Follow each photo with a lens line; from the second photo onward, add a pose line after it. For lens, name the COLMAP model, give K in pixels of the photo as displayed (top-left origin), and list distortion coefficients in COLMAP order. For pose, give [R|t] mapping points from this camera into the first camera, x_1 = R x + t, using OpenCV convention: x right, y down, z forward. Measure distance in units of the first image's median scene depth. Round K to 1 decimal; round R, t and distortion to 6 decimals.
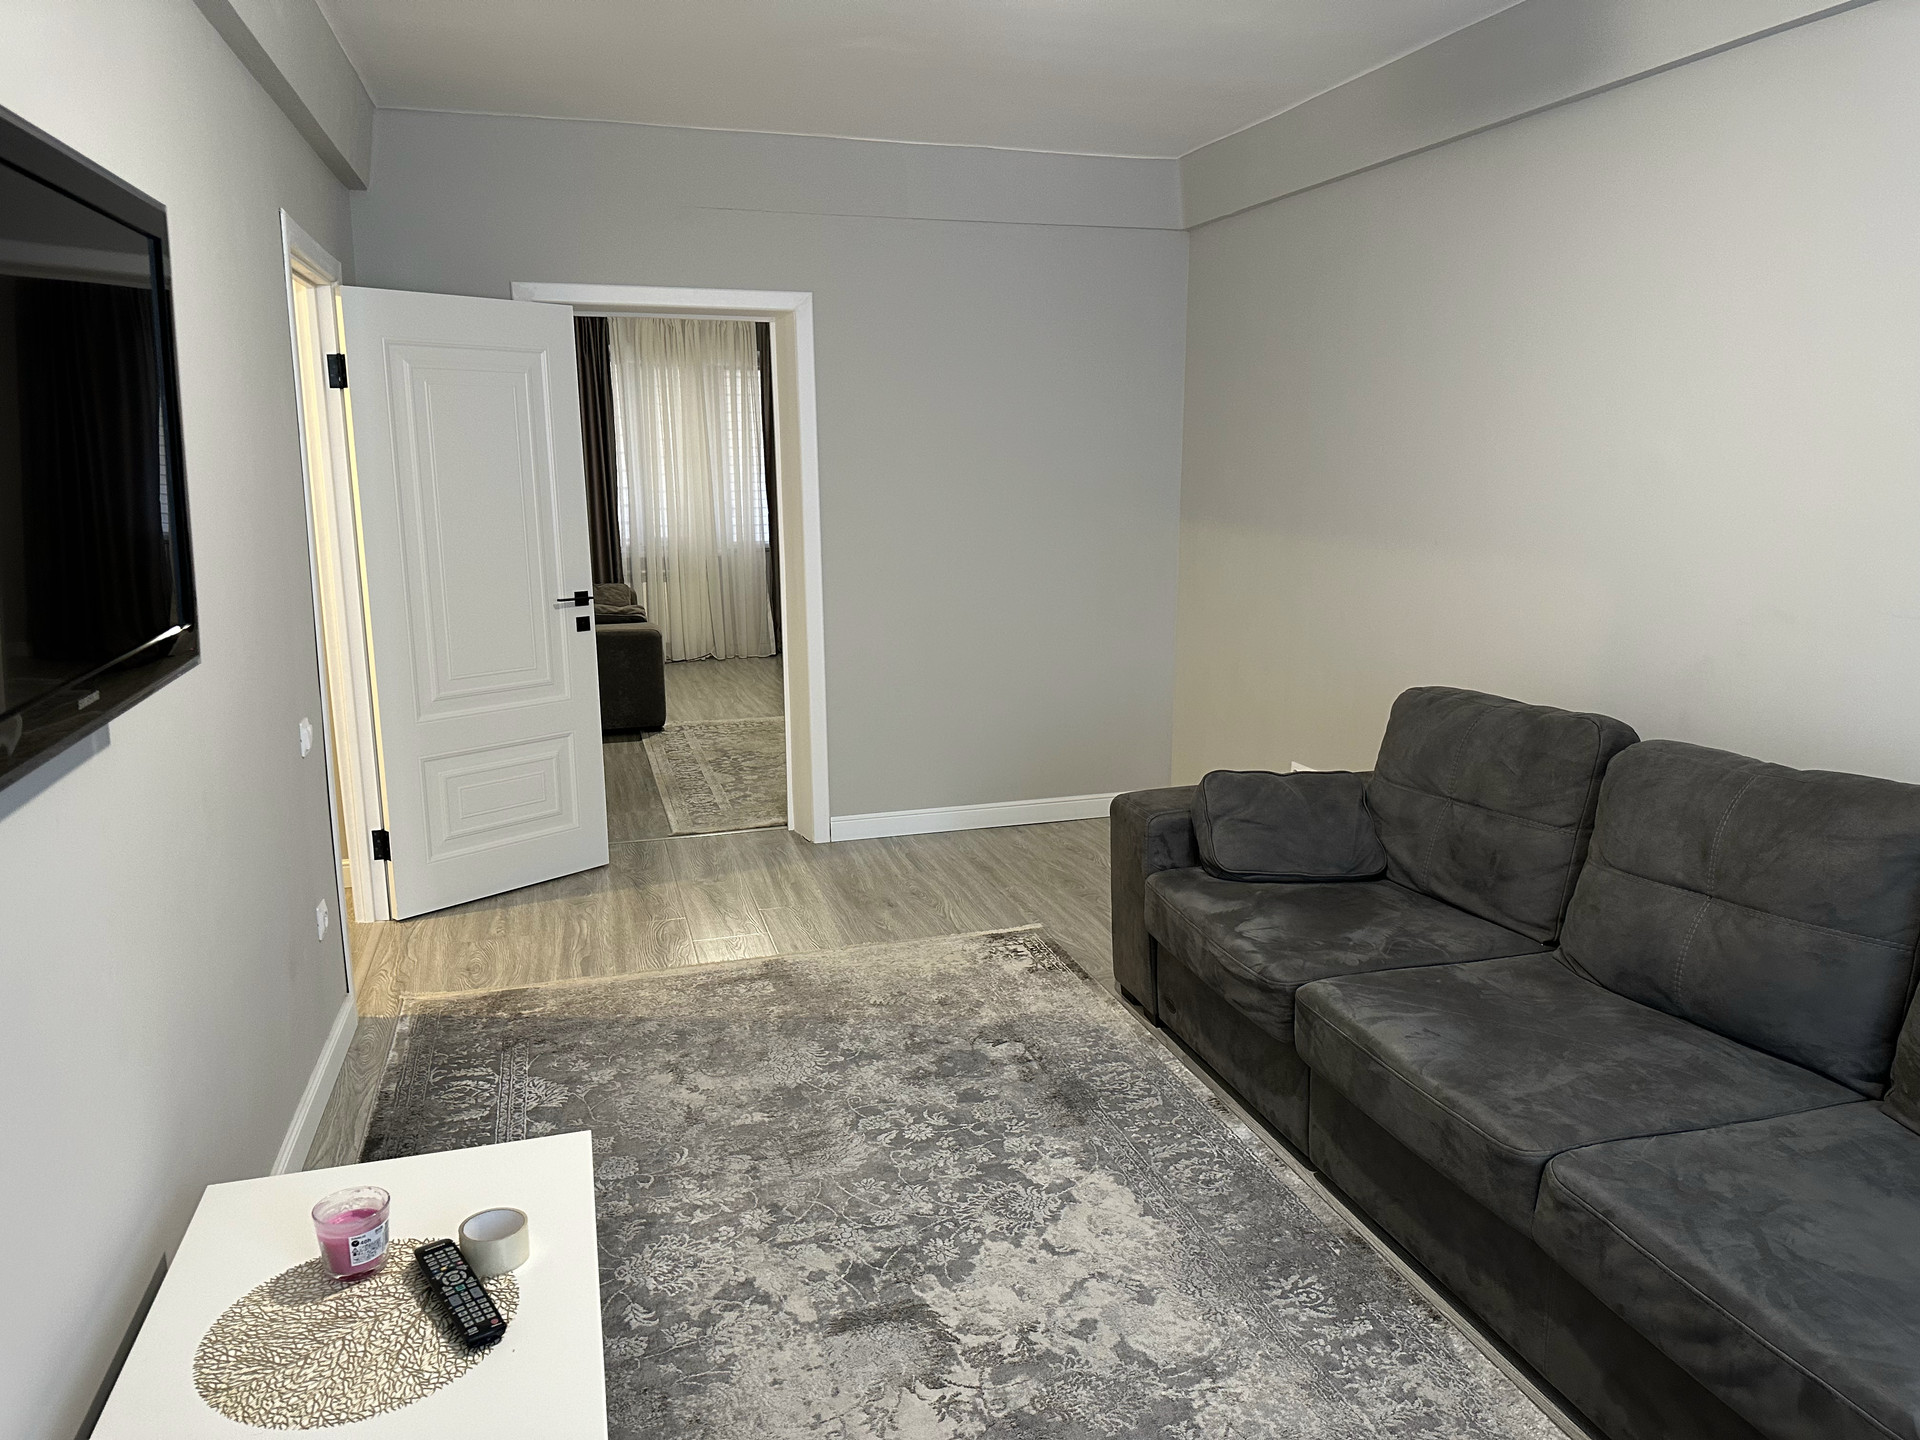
lens RADIAL K [[1332.6, 0, 968.0], [0, 1332.6, 716.6], [0, 0, 1]] dist [0.033929, -0.007106]
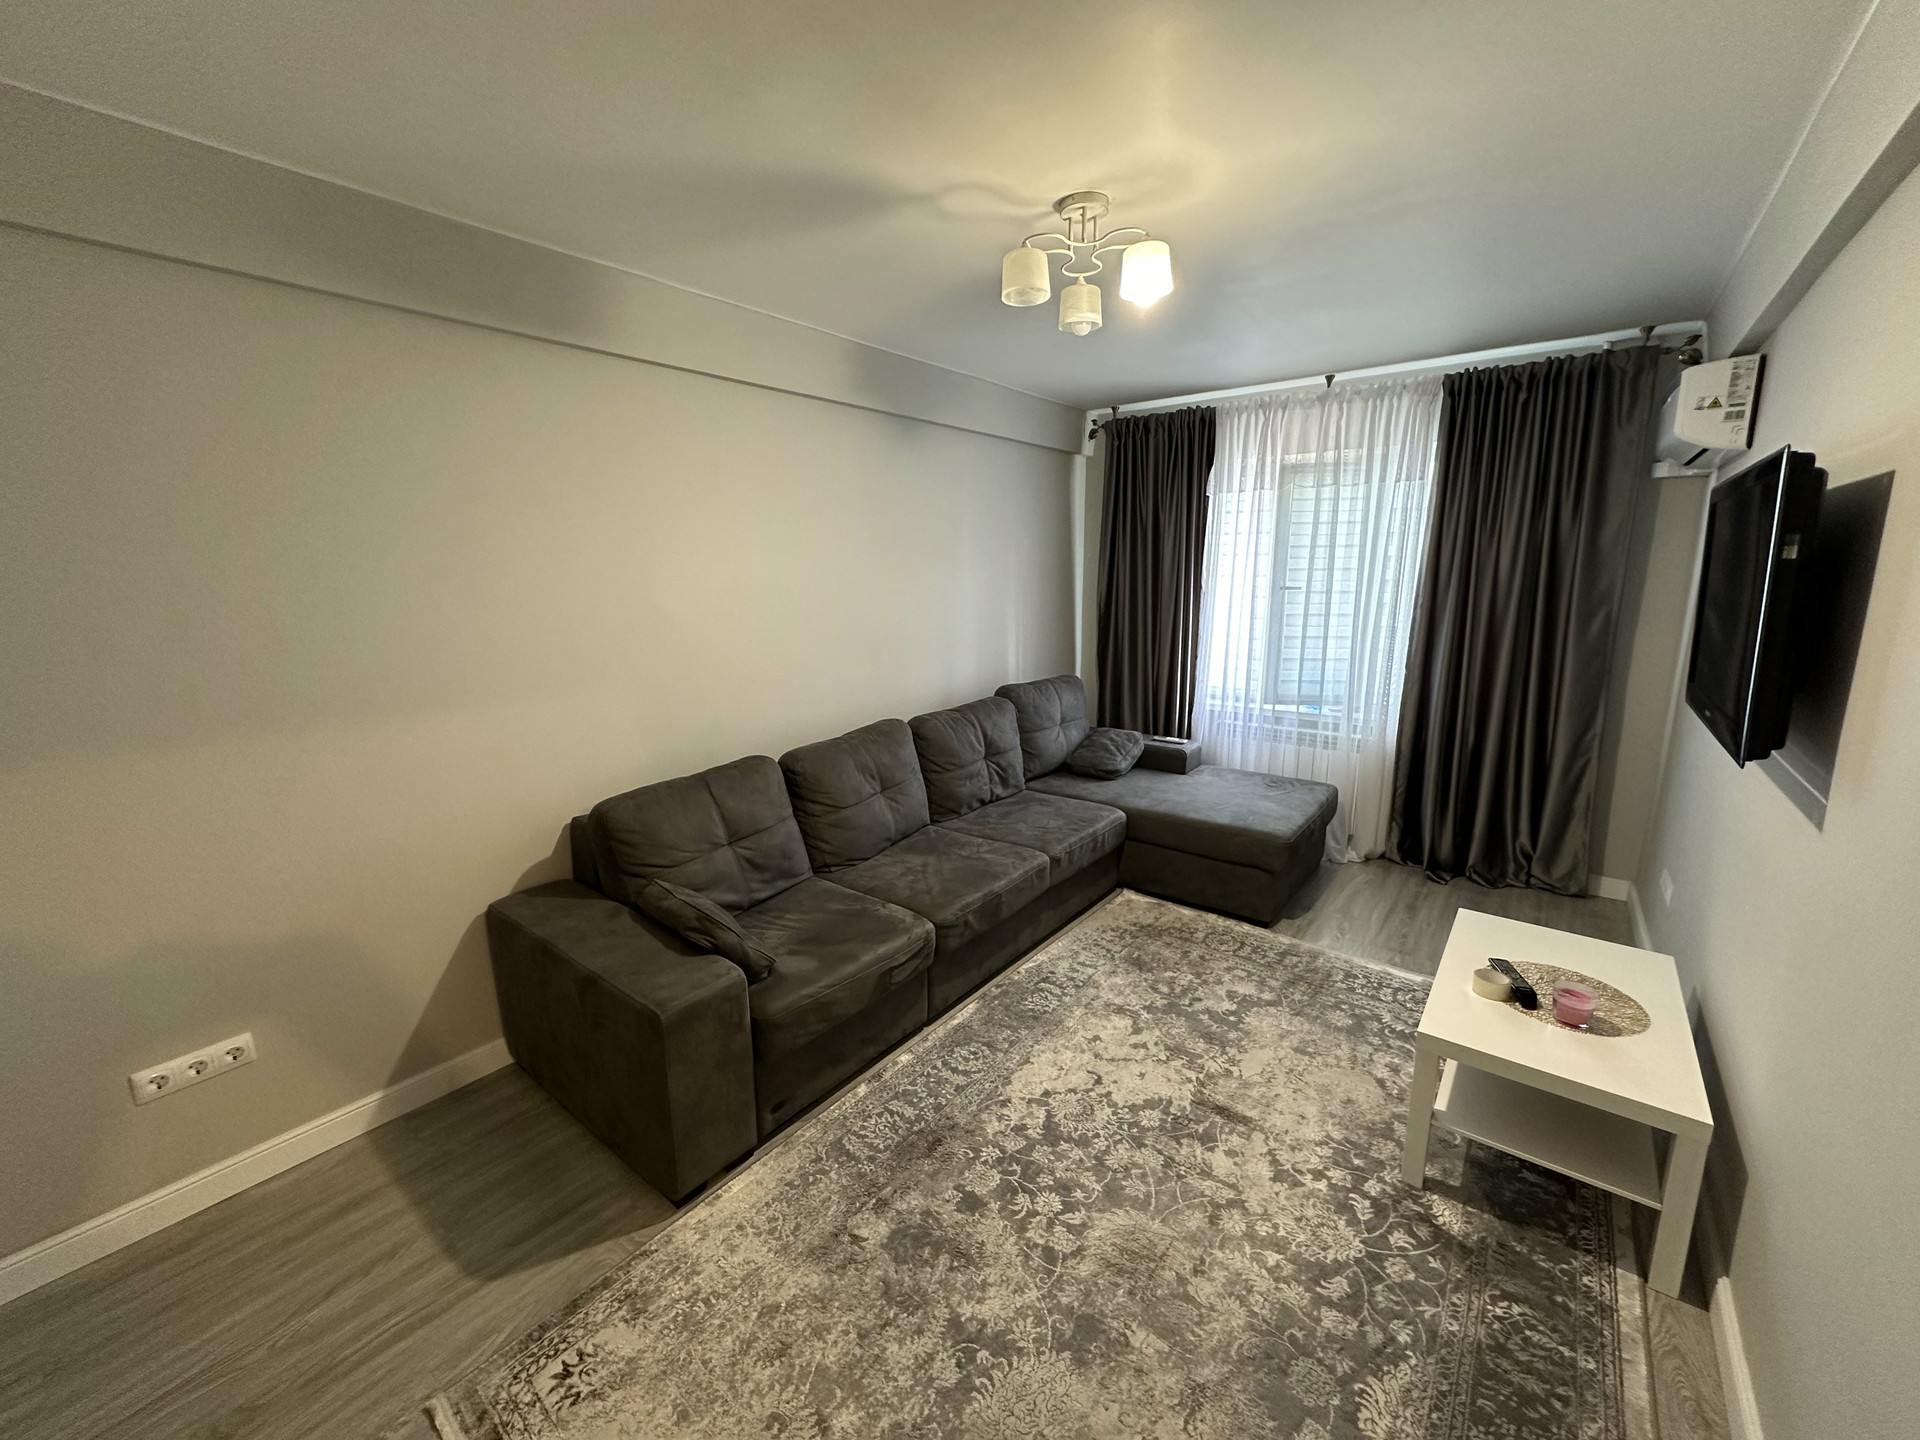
lens RADIAL K [[765.8, 0, 943.3], [0, 765.8, 718.6], [0, 0, 1]] dist [0.001474, 0.000352]
pose [[-0.557200, -0.156580, 0.815482, -0.507469], [0.179842, 0.935996, 0.302603, -0.330792], [-0.810669, 0.315268, -0.493378, 1.390379]]
